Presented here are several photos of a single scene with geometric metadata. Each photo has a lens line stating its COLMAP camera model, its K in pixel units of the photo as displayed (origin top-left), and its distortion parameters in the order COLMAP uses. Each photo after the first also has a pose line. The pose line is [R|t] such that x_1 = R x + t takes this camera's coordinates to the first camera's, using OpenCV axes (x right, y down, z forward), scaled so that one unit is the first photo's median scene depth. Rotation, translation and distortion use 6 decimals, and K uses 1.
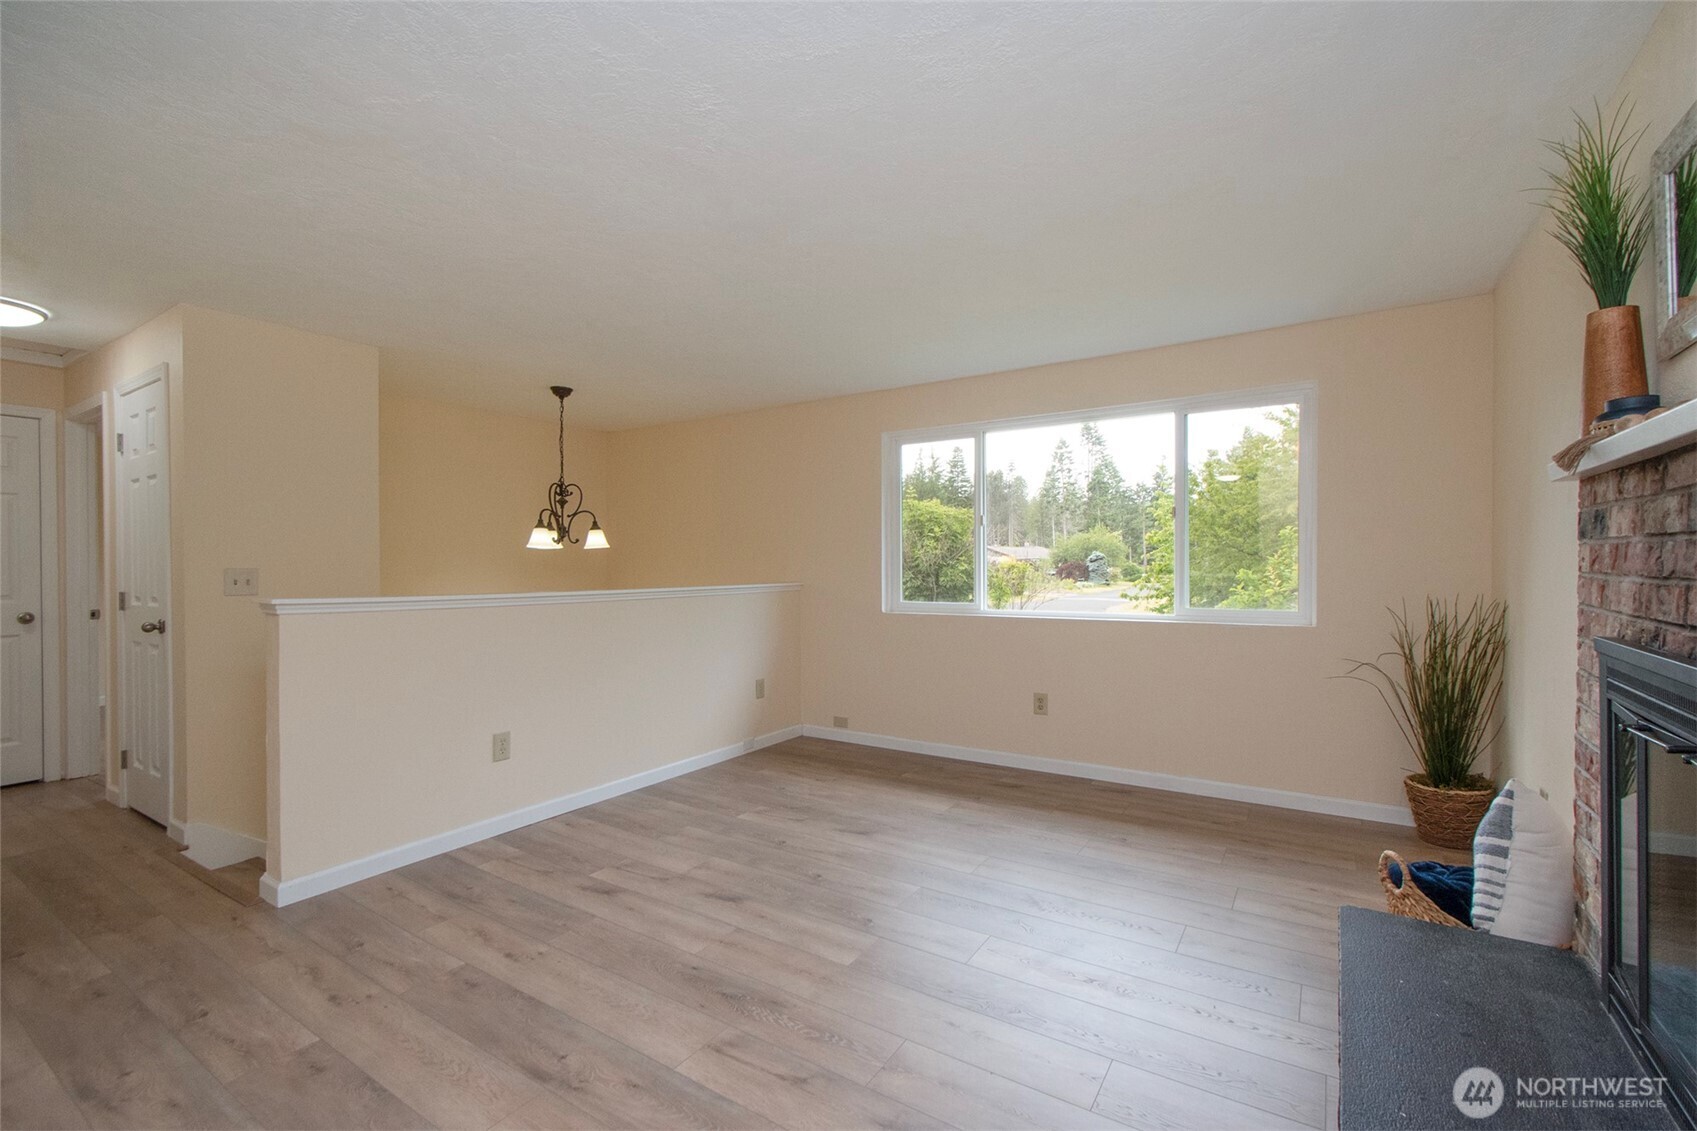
lens RADIAL K [[759.9, 0, 854.7], [0, 759.9, 568.4], [0, 0, 1]] dist [0.007636, -0.002816]
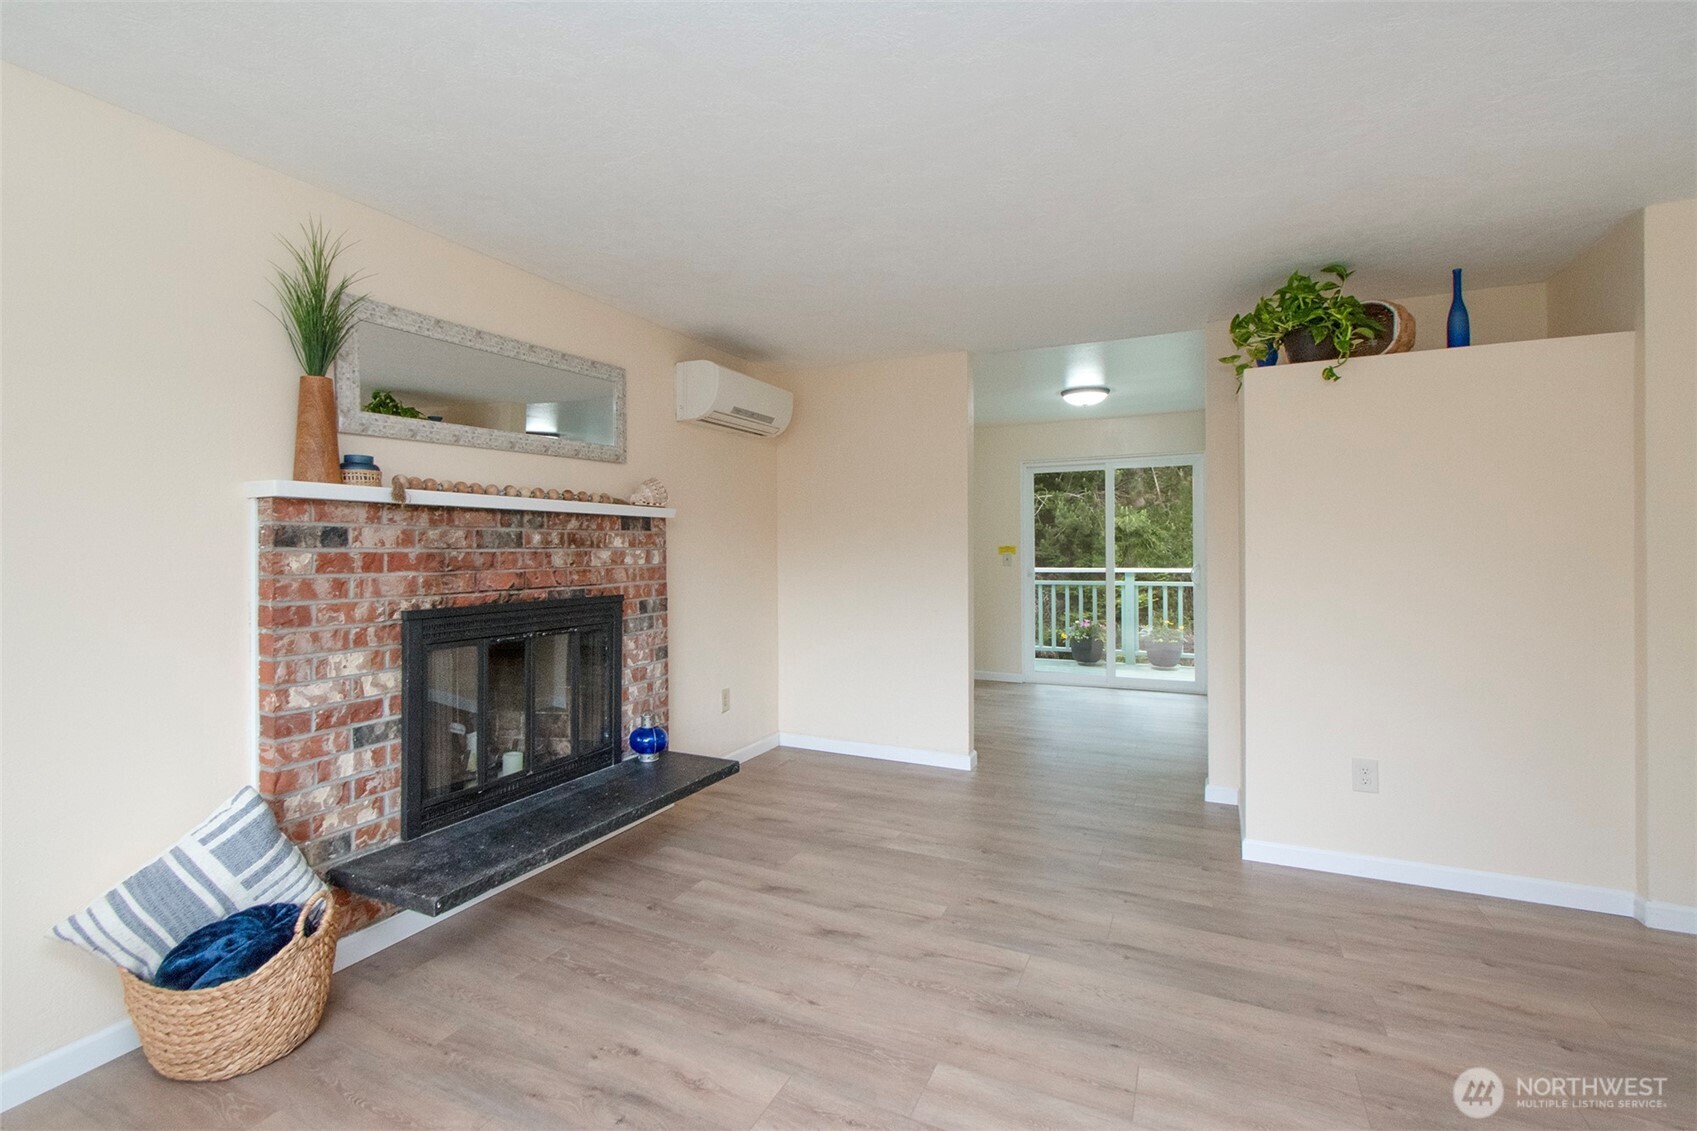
lens RADIAL K [[759.9, 0, 851.9], [0, 759.9, 550.1], [0, 0, 1]] dist [0.007636, -0.002816]
pose [[-0.989387, 0.009251, -0.145007, 0.137193], [0.007772, 0.999912, 0.010761, -0.022056], [0.145094, 0.009520, -0.989372, 1.271498]]
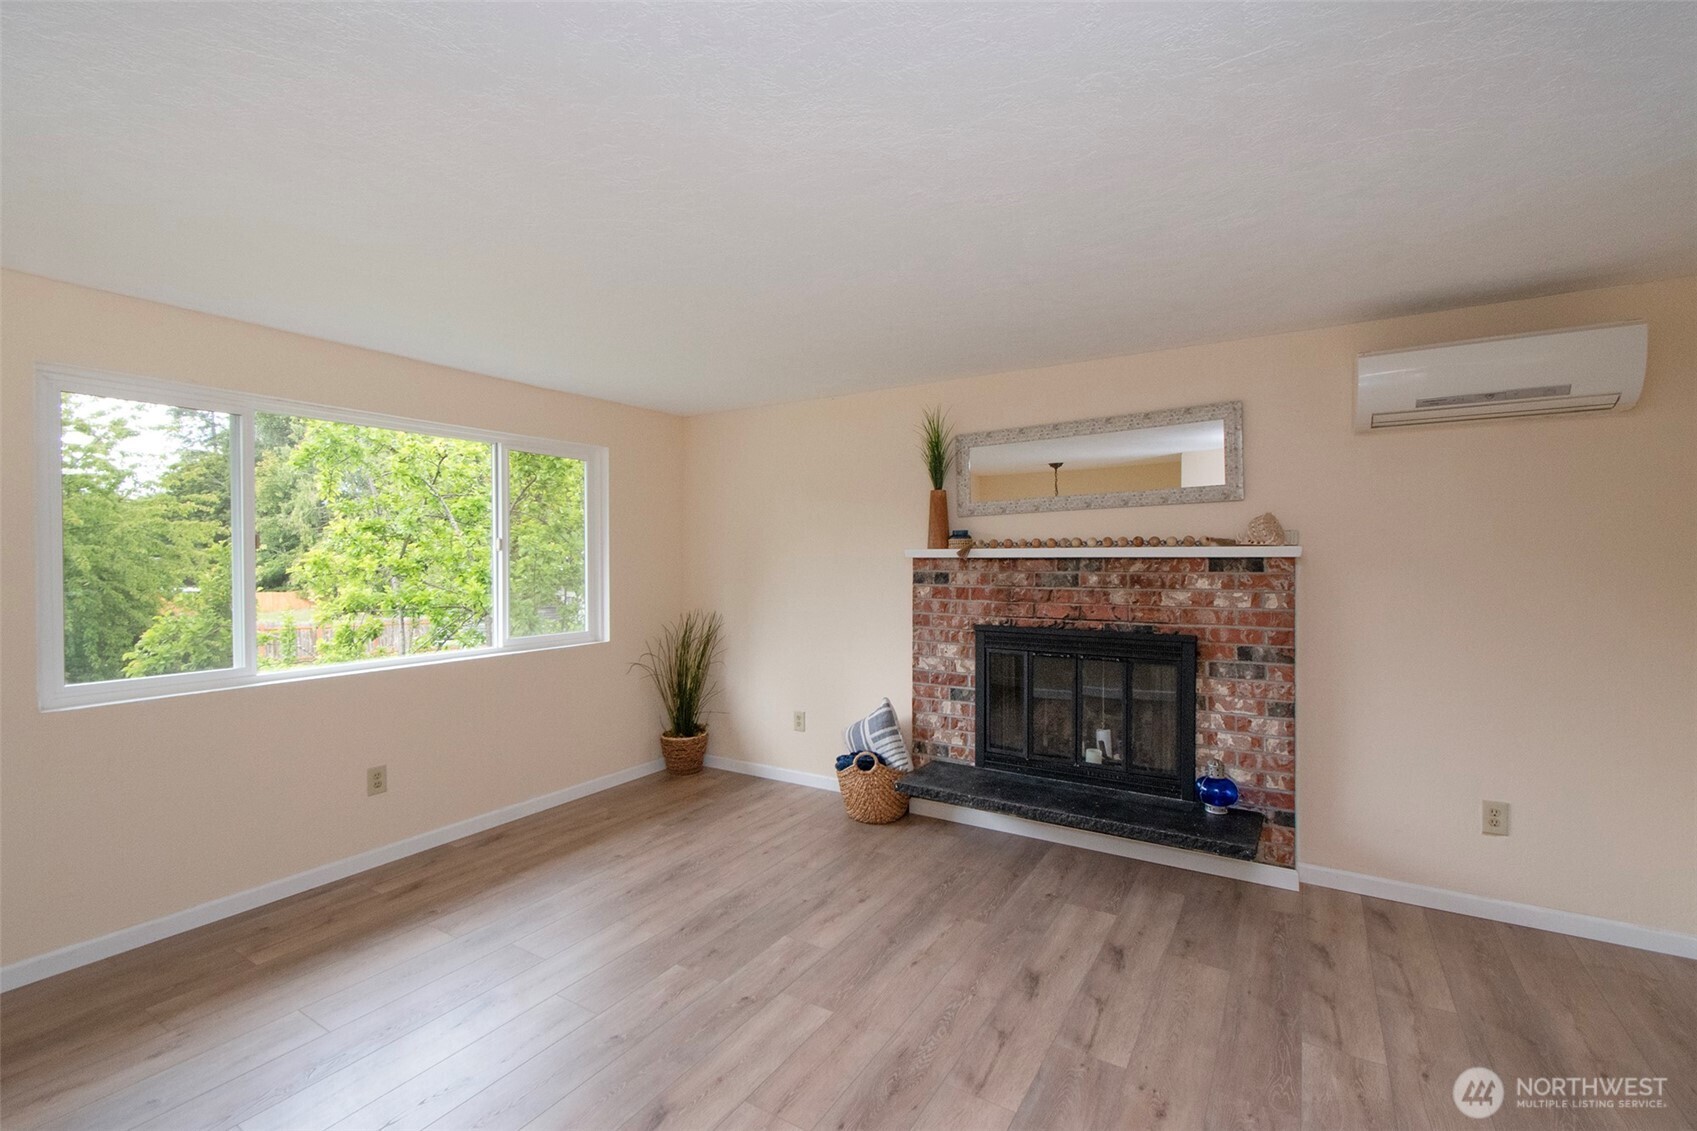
lens RADIAL K [[759.9, 0, 814.6], [0, 759.9, 565.9], [0, 0, 1]] dist [0.007636, -0.002816]
pose [[-0.010292, -0.008321, 0.999912, -0.735449], [0.010518, 0.999909, 0.008429, -0.063073], [-0.999892, 0.010604, -0.010203, 0.736023]]
